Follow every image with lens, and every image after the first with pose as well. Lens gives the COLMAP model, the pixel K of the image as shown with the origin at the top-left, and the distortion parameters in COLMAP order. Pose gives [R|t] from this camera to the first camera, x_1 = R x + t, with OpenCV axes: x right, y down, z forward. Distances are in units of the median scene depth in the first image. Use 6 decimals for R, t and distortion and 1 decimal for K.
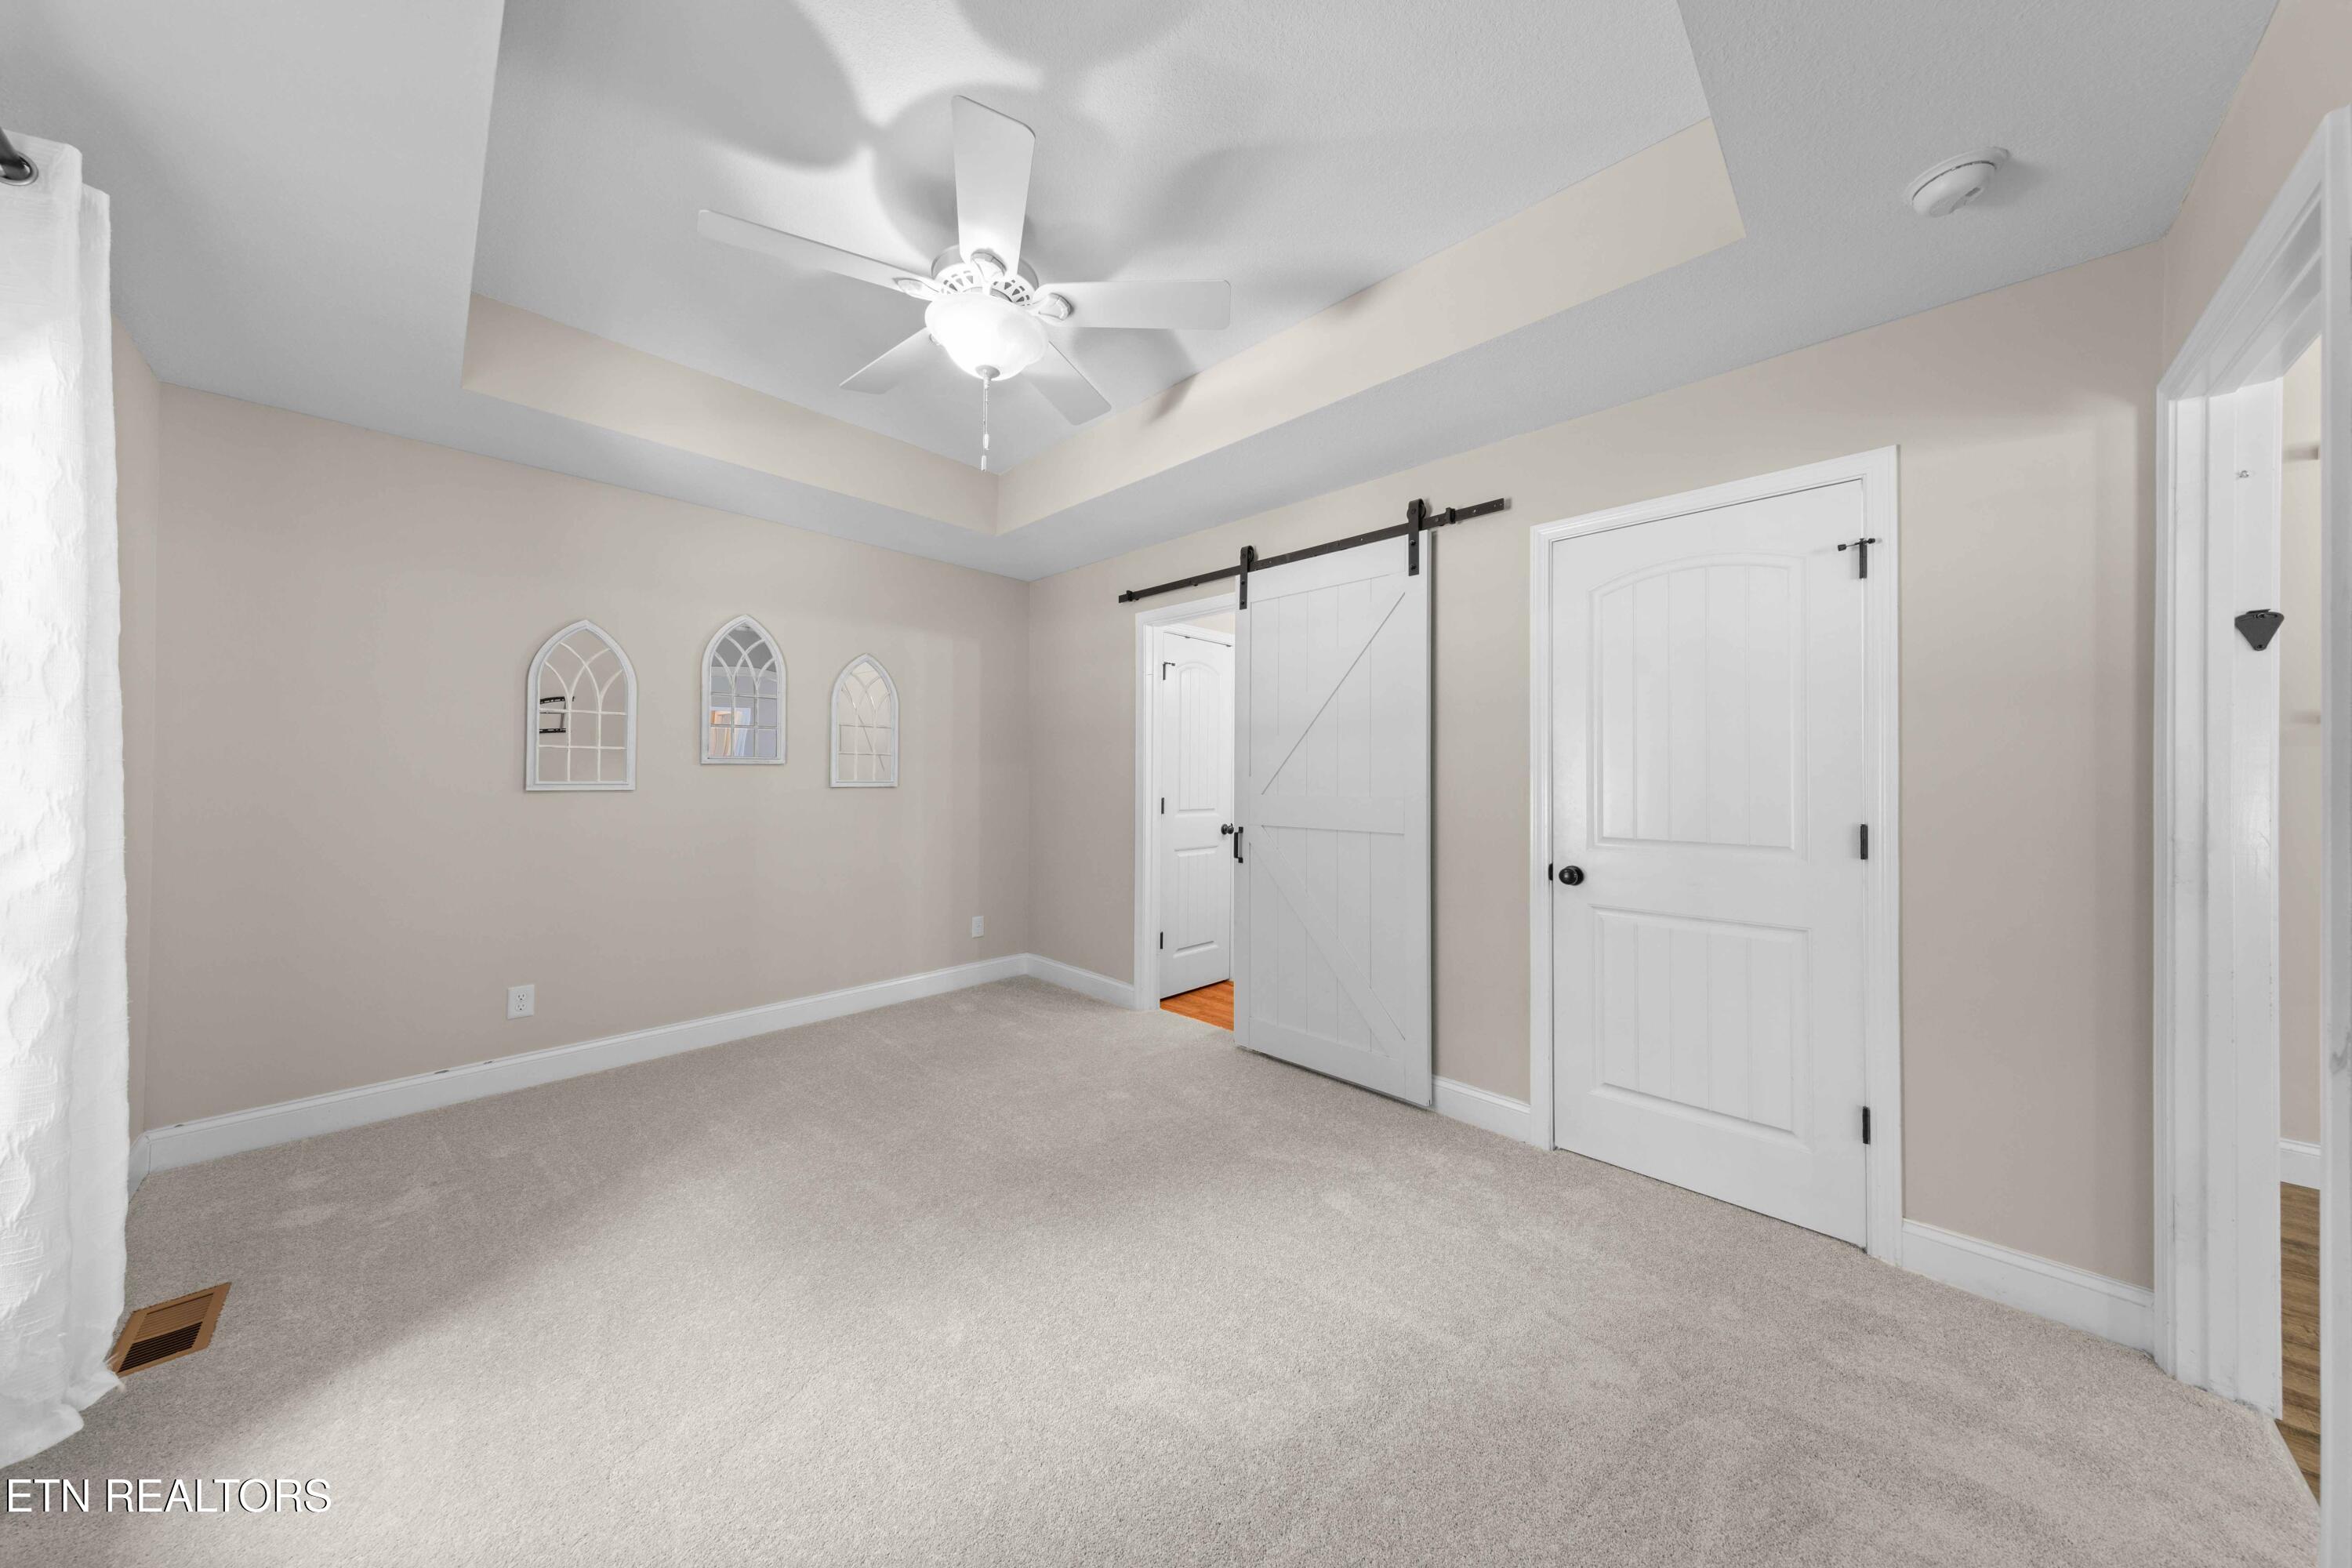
lens RADIAL K [[754.4, 0, 1122.2], [0, 754.4, 774.8], [0, 0, 1]] dist [0.000656, 0.000061]
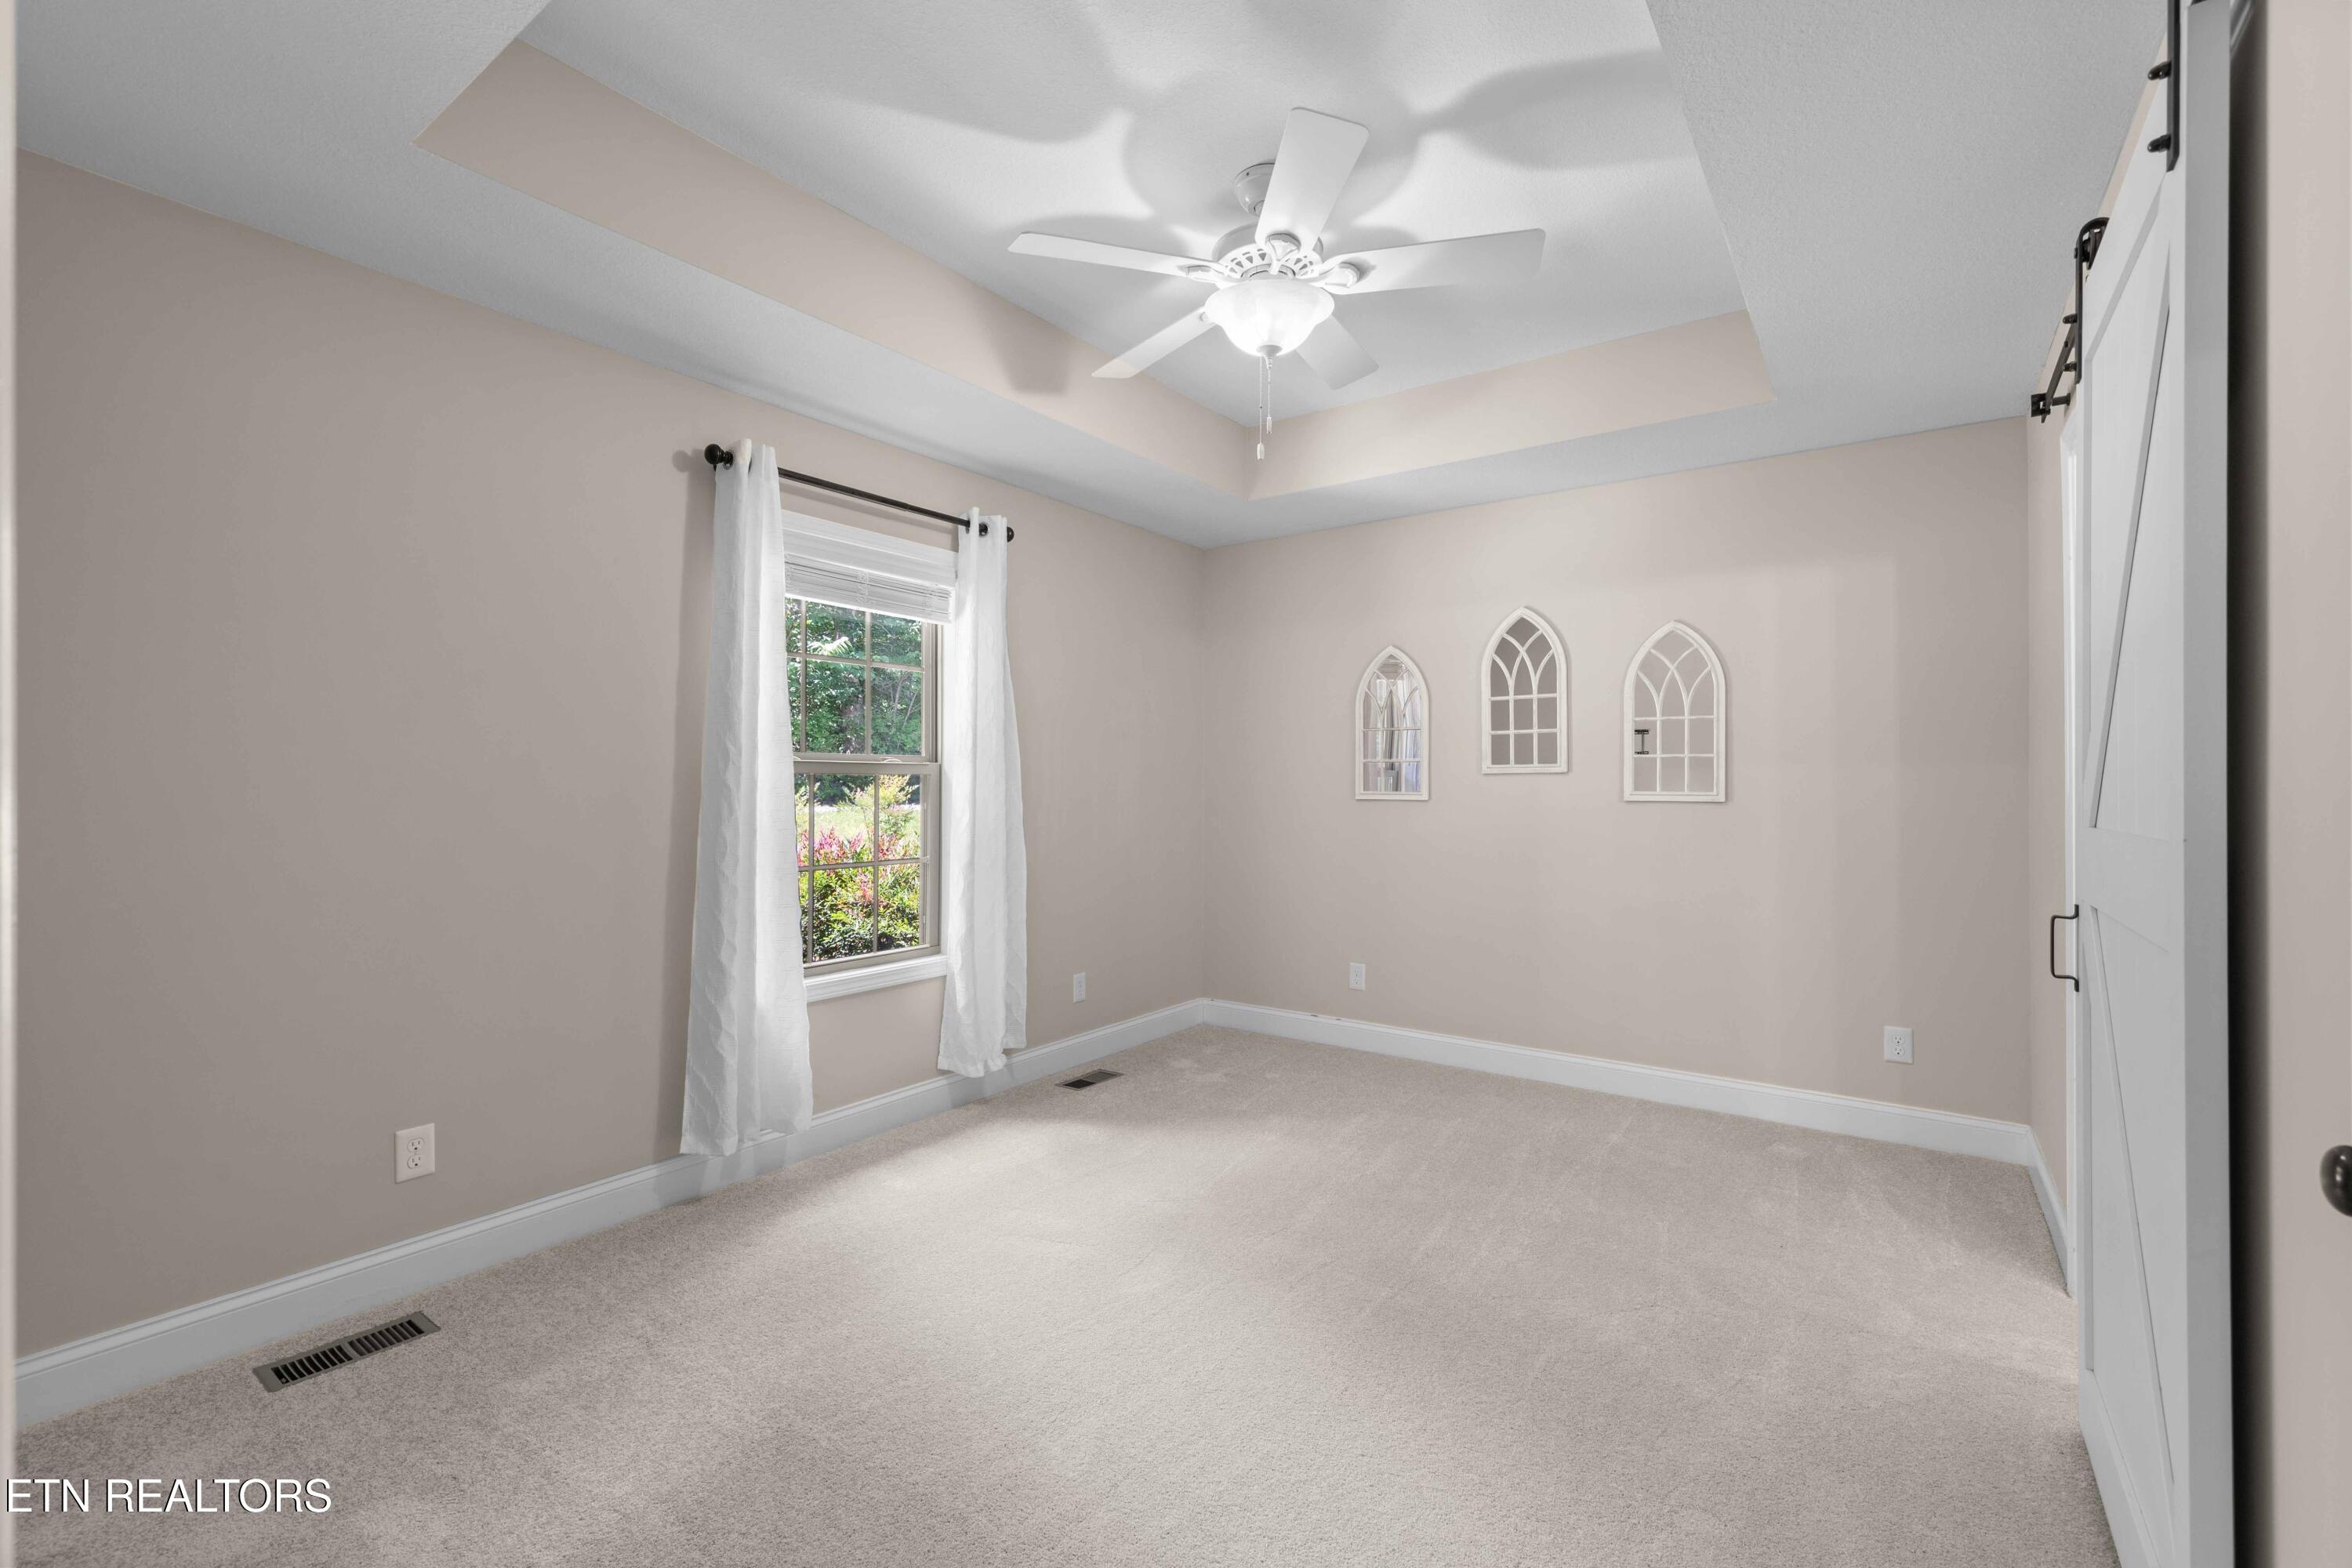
lens RADIAL K [[963.4, 0, 1176.0], [0, 963.4, 784.0], [0, 0, 1]] dist [-0.000492, 0.000081]
pose [[0.165178, -0.007430, -0.986236, 0.571481], [-0.001810, 0.999968, -0.007836, 0.008423], [0.986262, 0.003080, 0.165159, 0.406217]]
